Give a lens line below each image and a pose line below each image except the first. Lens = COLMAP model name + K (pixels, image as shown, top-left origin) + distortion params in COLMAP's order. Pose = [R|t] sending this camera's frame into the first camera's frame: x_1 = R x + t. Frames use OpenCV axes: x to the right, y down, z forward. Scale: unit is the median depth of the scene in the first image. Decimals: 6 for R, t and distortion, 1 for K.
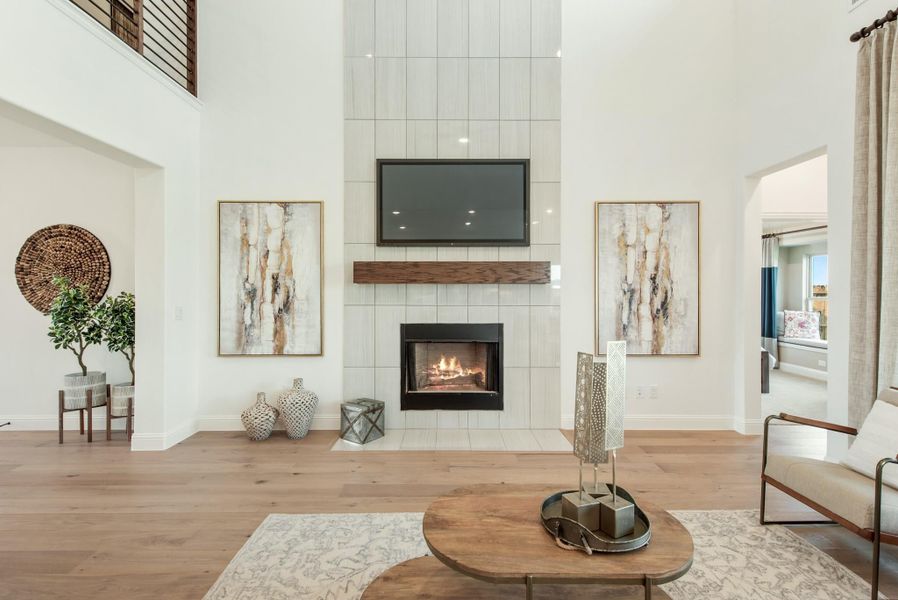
lens RADIAL K [[426.5, 0, 449.1], [0, 426.5, 291.9], [0, 0, 1]] dist [0.005129, -0.002693]
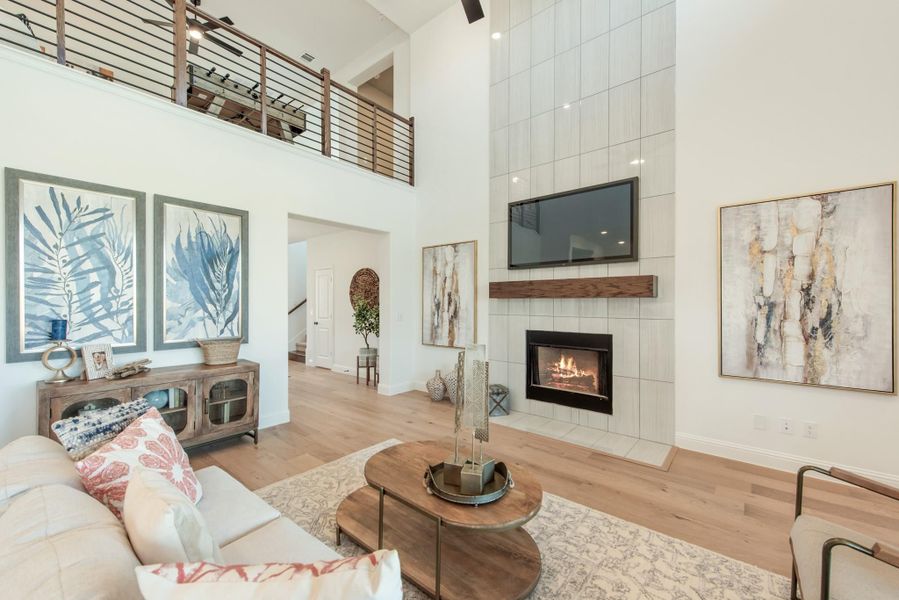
lens RADIAL K [[353.4, 0, 449.2], [0, 353.4, 303.6], [0, 0, 1]] dist [-0.001867, 0.000168]
pose [[0.766621, 0.001847, -0.642097, 0.388486], [-0.000886, 0.999998, 0.001818, -0.005216], [0.642099, -0.000825, 0.766621, 0.051059]]
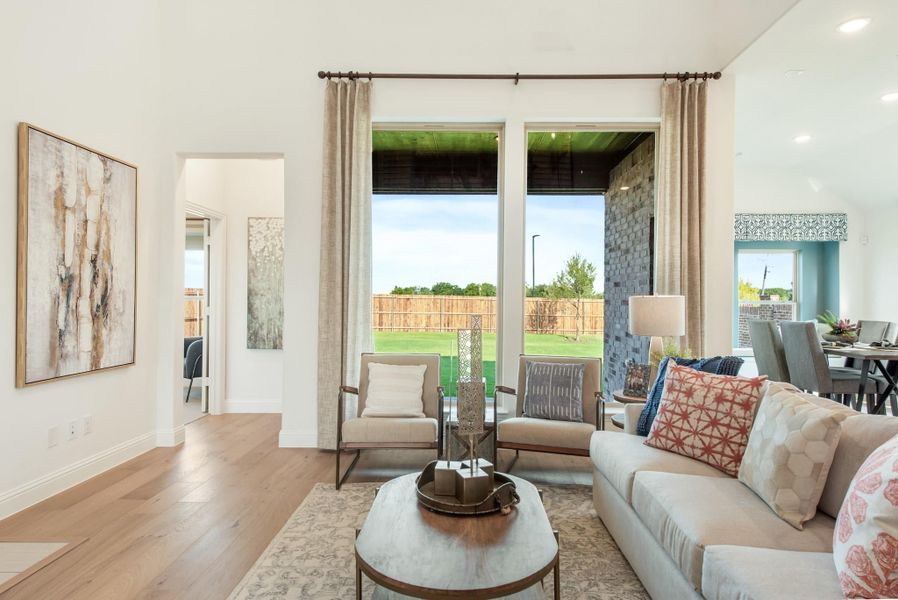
lens RADIAL K [[529.7, 0, 449.7], [0, 529.7, 299.0], [0, 0, 1]] dist [0.008227, 0.001049]
pose [[0.030871, -0.001168, 0.999523, -0.370997], [-0.003836, 0.999992, 0.001287, 0.026928], [-0.999516, -0.003874, 0.030867, 0.392412]]
